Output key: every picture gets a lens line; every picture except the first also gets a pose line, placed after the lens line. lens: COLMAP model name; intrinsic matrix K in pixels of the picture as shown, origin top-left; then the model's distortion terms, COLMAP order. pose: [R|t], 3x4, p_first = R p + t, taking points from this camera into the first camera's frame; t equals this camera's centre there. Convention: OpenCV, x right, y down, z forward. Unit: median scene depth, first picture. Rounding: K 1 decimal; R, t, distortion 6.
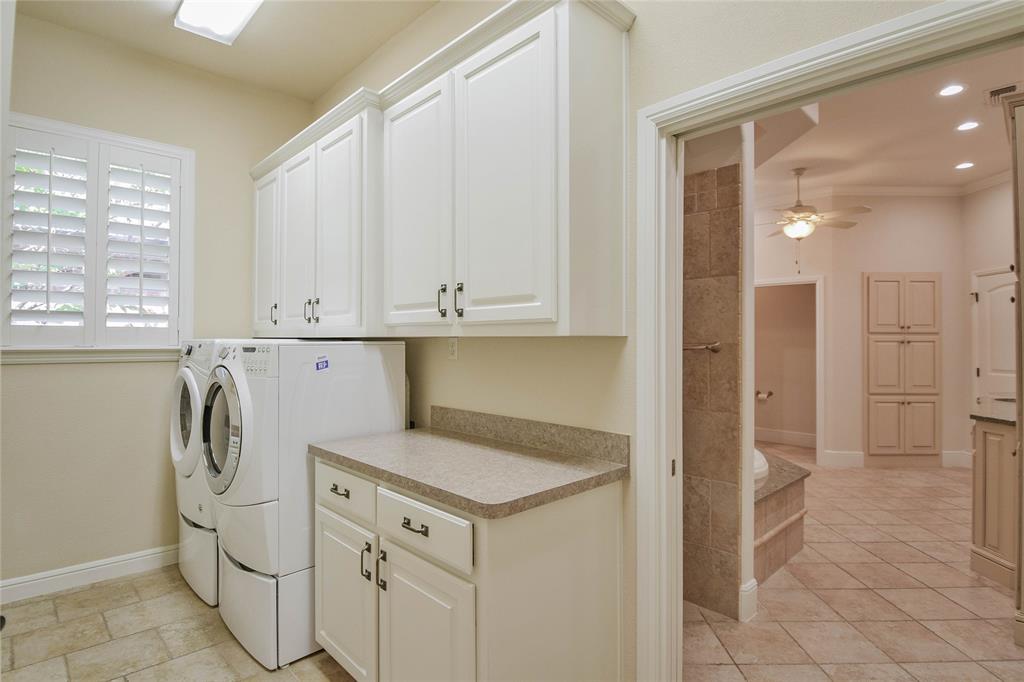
lens RADIAL K [[522.9, 0, 515.9], [0, 522.9, 339.0], [0, 0, 1]] dist [-0.006421, -0.008816]
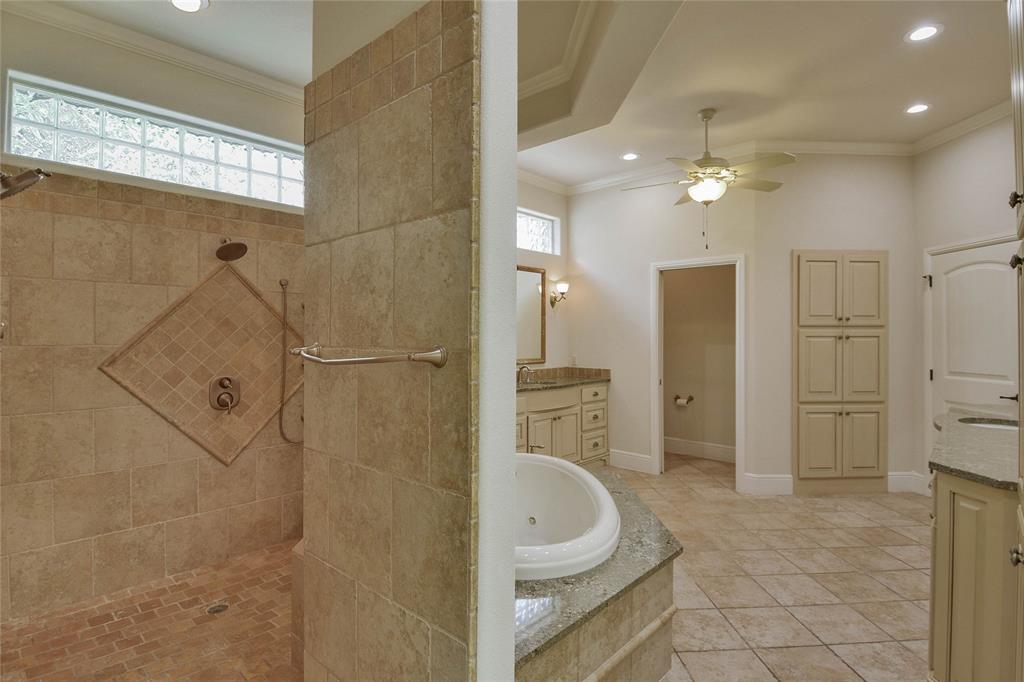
lens RADIAL K [[522.9, 0, 508.8], [0, 522.9, 339.0], [0, 0, 1]] dist [-0.006421, -0.008816]
pose [[0.998483, -0.003621, 0.054949, 0.193336], [0.002945, 0.999919, 0.012371, -0.002994], [-0.054989, -0.012190, 0.998413, 0.231199]]
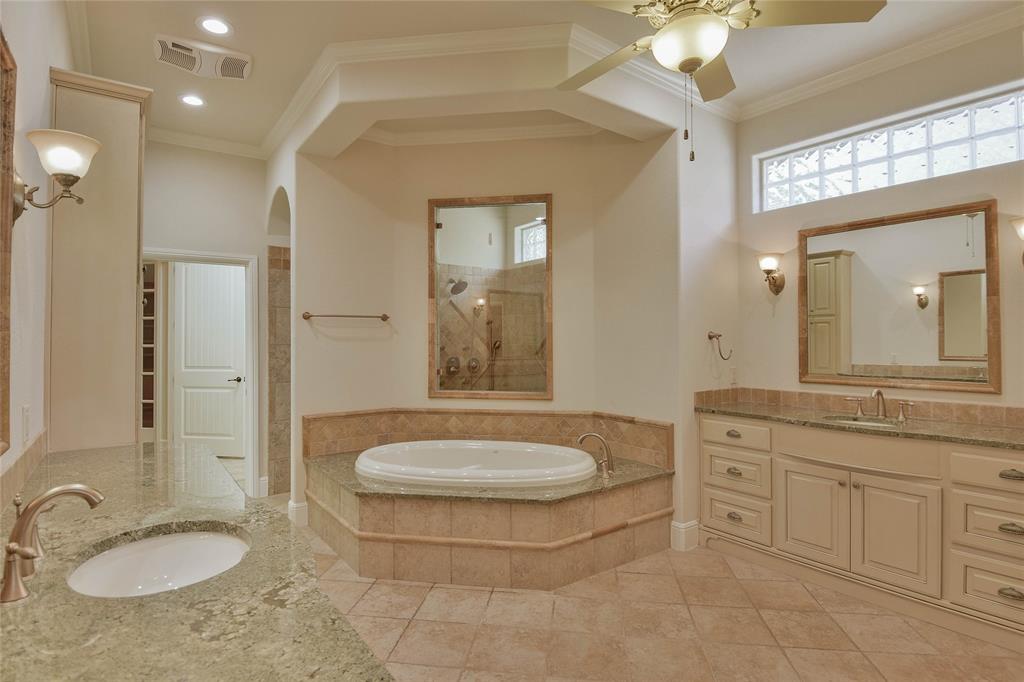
lens RADIAL K [[522.9, 0, 522.4], [0, 522.9, 339.1], [0, 0, 1]] dist [-0.006421, -0.008816]
pose [[-0.110481, -0.013324, -0.993789, 3.099741], [0.010145, 0.999843, -0.014533, 0.046907], [0.993826, -0.011687, -0.110328, 3.005021]]
